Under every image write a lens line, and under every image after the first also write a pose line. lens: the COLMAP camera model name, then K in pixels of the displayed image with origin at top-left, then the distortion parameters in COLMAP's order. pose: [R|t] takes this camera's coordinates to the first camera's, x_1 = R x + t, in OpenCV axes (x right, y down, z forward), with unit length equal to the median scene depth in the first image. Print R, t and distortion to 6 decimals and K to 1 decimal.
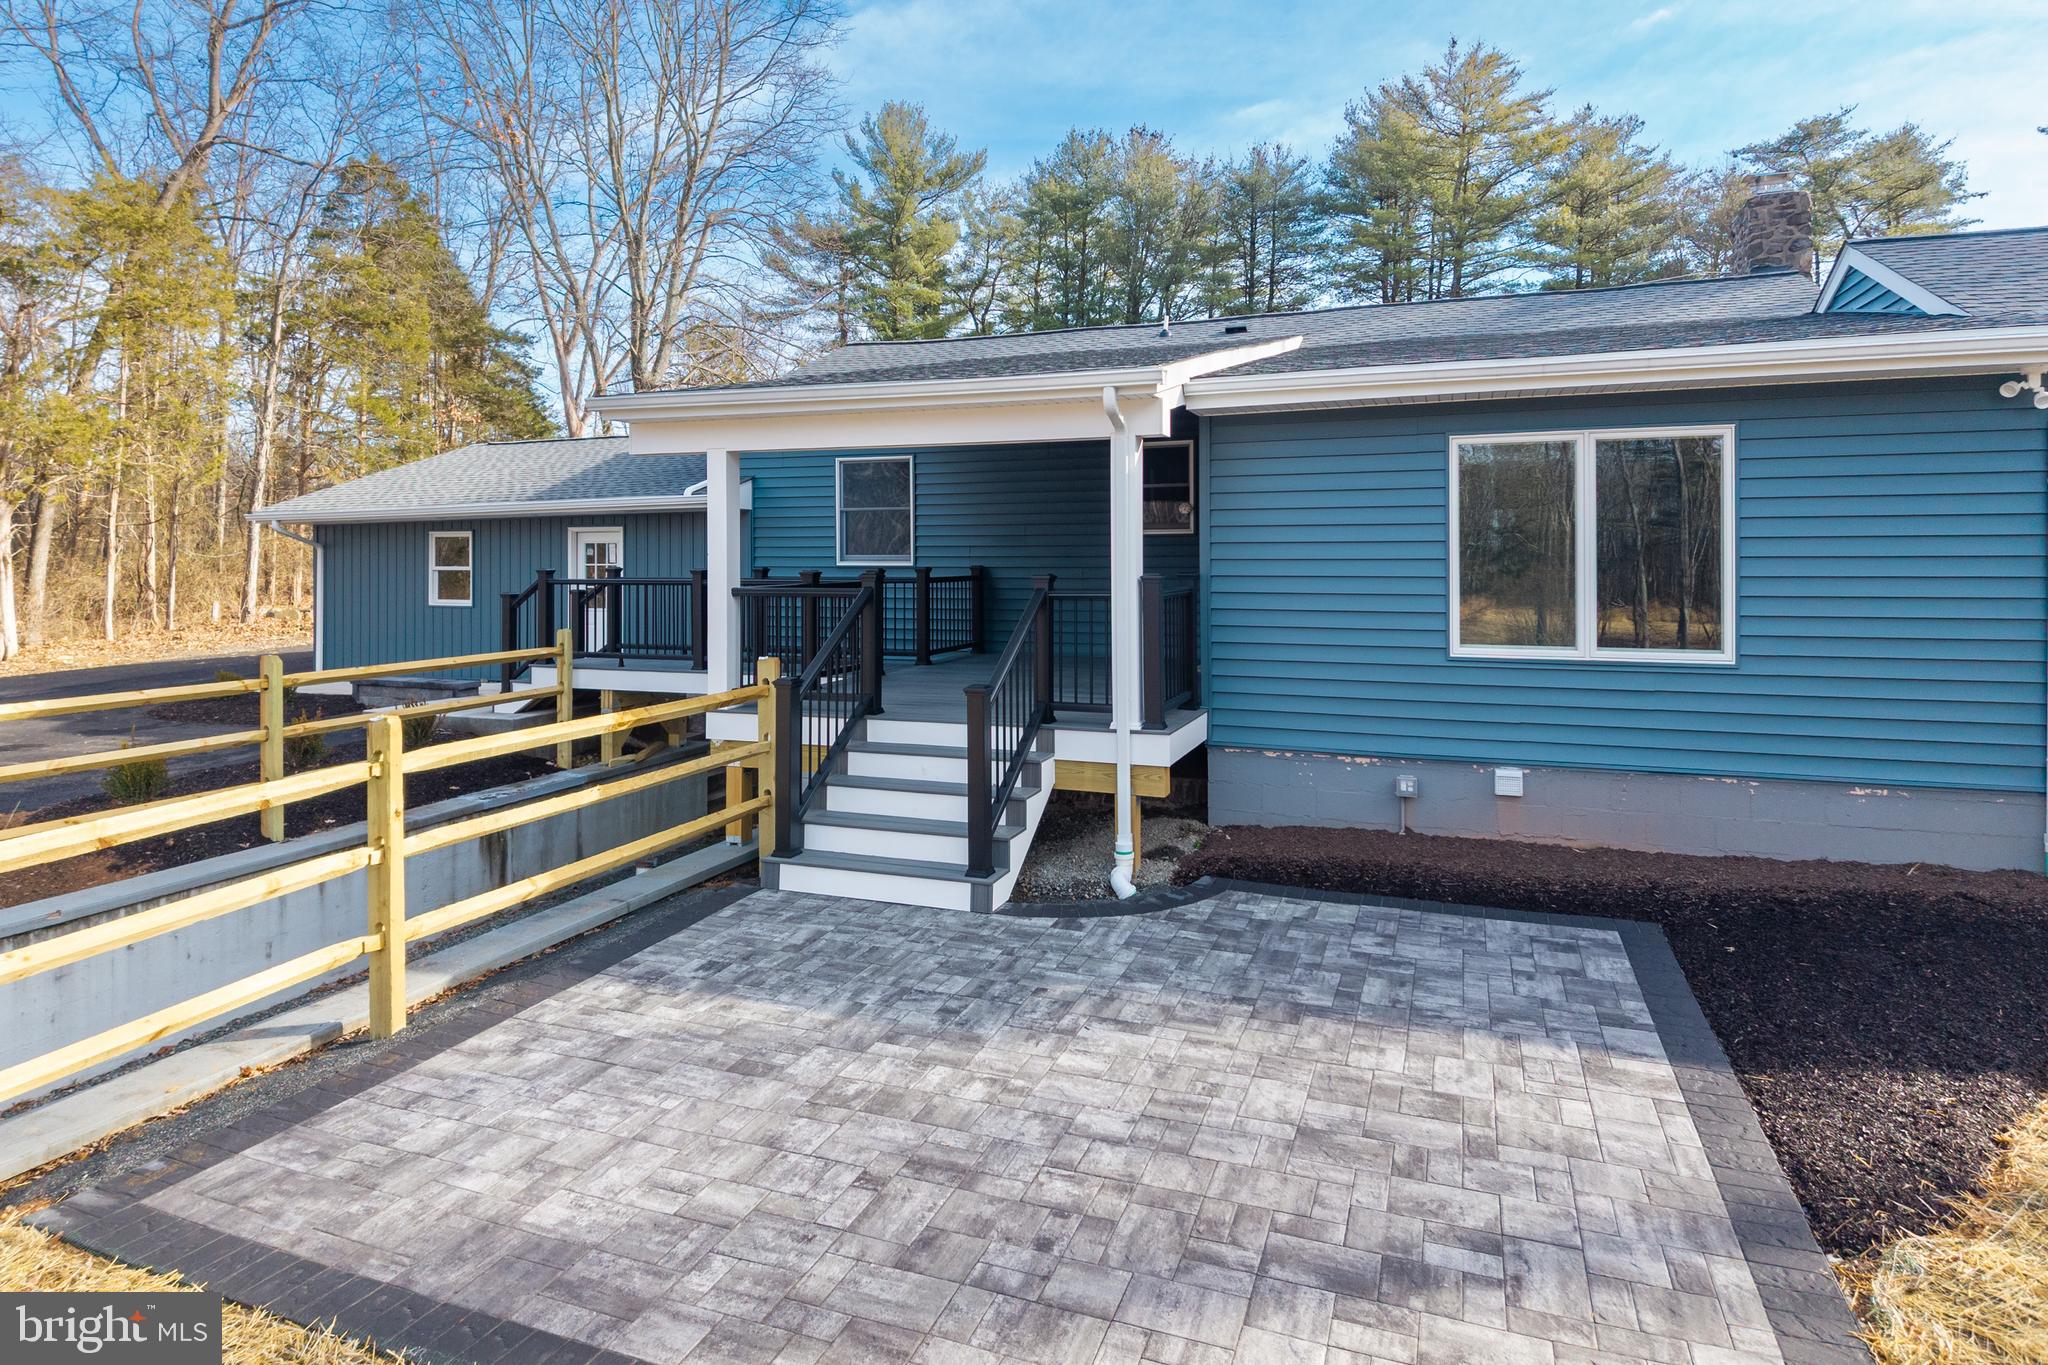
lens RADIAL K [[1142.9, 0, 1017.1], [0, 1142.9, 552.3], [0, 0, 1]] dist [0.029995, -0.025570]
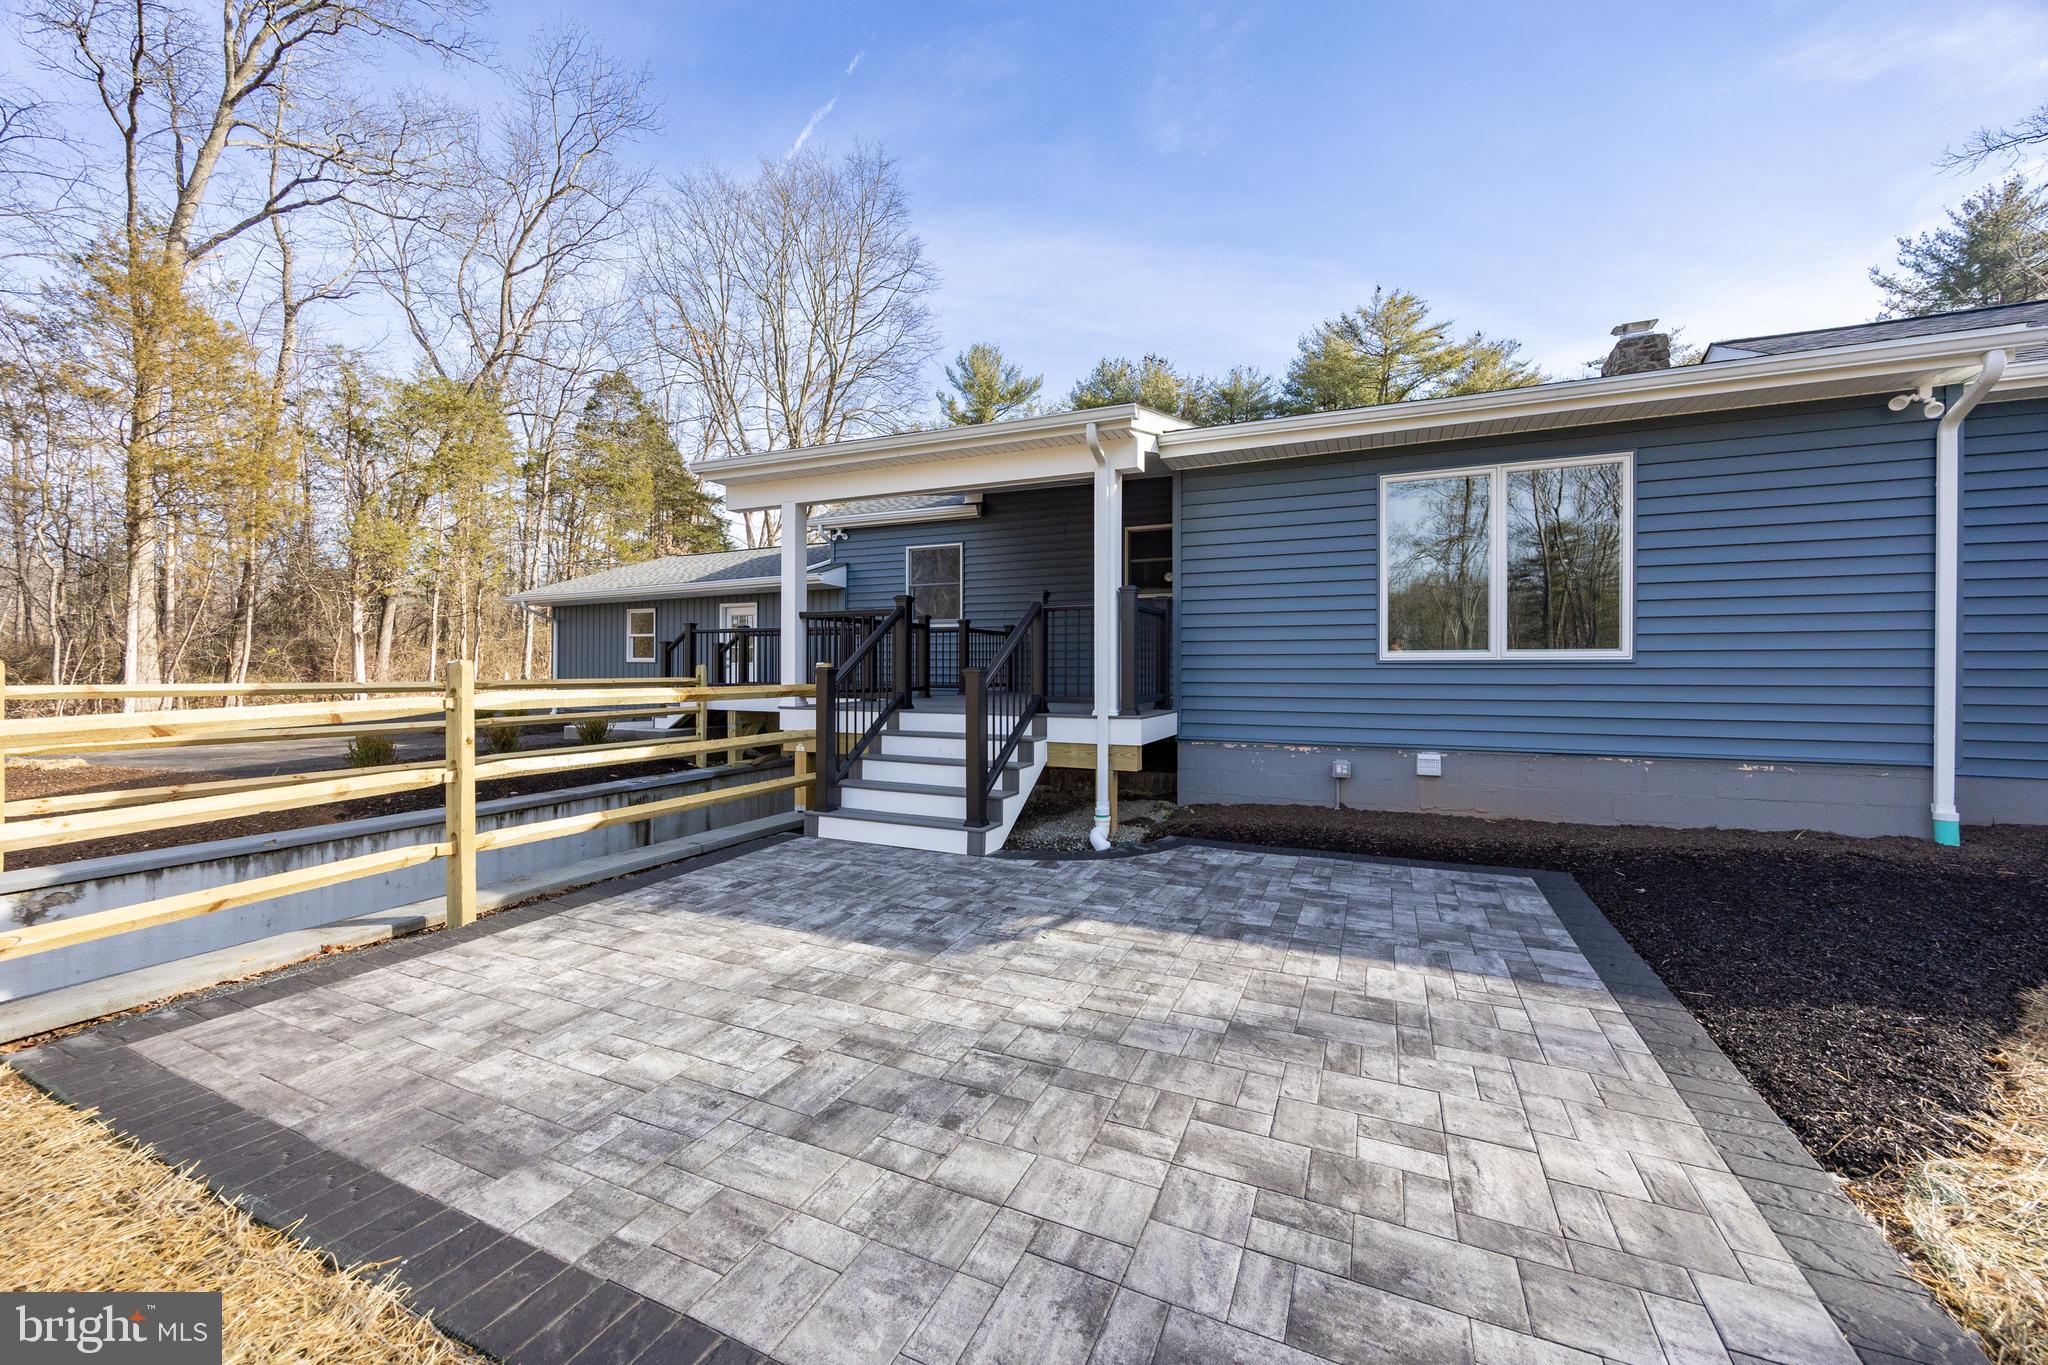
lens RADIAL K [[785.9, 0, 1013.4], [0, 785.9, 669.7], [0, 0, 1]] dist [-0.002408, 0.000665]
pose [[0.997649, 0.006193, -0.068246, 0.090968], [-0.005847, 0.999969, 0.005270, 0.171091], [0.068277, -0.004859, 0.997655, 0.273151]]
